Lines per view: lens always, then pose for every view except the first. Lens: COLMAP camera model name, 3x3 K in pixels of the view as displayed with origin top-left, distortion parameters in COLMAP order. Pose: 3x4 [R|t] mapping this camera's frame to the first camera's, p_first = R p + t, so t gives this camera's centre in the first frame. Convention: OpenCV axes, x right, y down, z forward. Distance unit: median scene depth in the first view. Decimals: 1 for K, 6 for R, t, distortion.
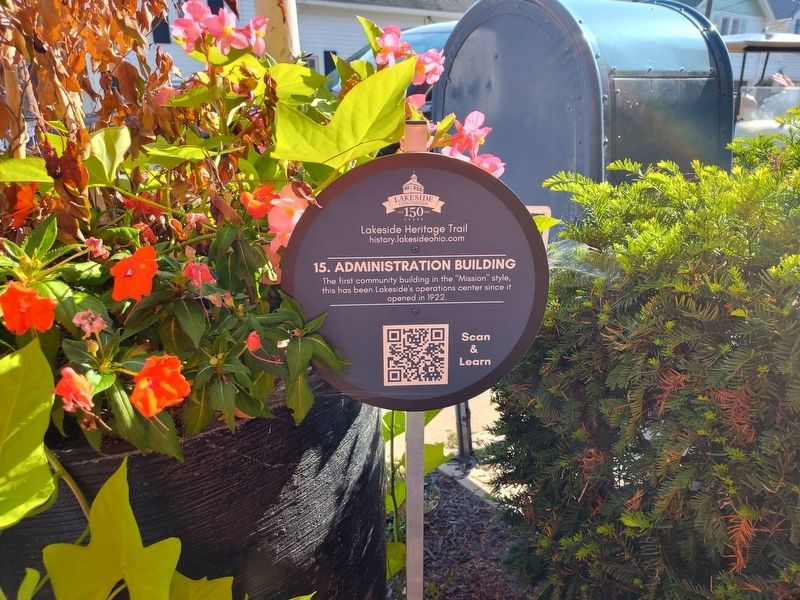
lens RADIAL K [[544.7, 0, 400.0], [0, 544.7, 300.0], [0, 0, 1]] dist [0.003533, -0.000207]
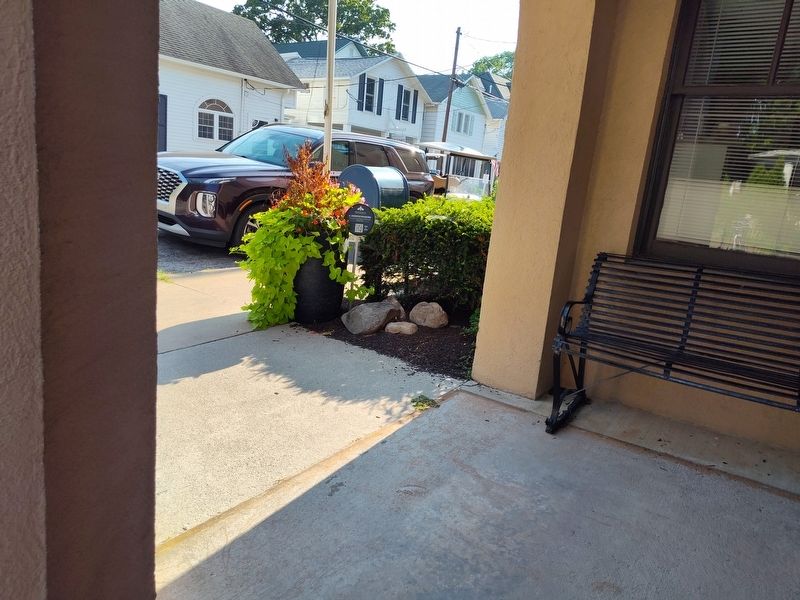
lens RADIAL K [[544.7, 0, 400.0], [0, 544.7, 300.0], [0, 0, 1]] dist [0.003533, -0.000207]
pose [[0.918948, 0.026596, 0.393480, -1.636165], [0.001176, 0.997534, -0.070170, 1.107508], [-0.394376, 0.064945, 0.916651, -4.199906]]
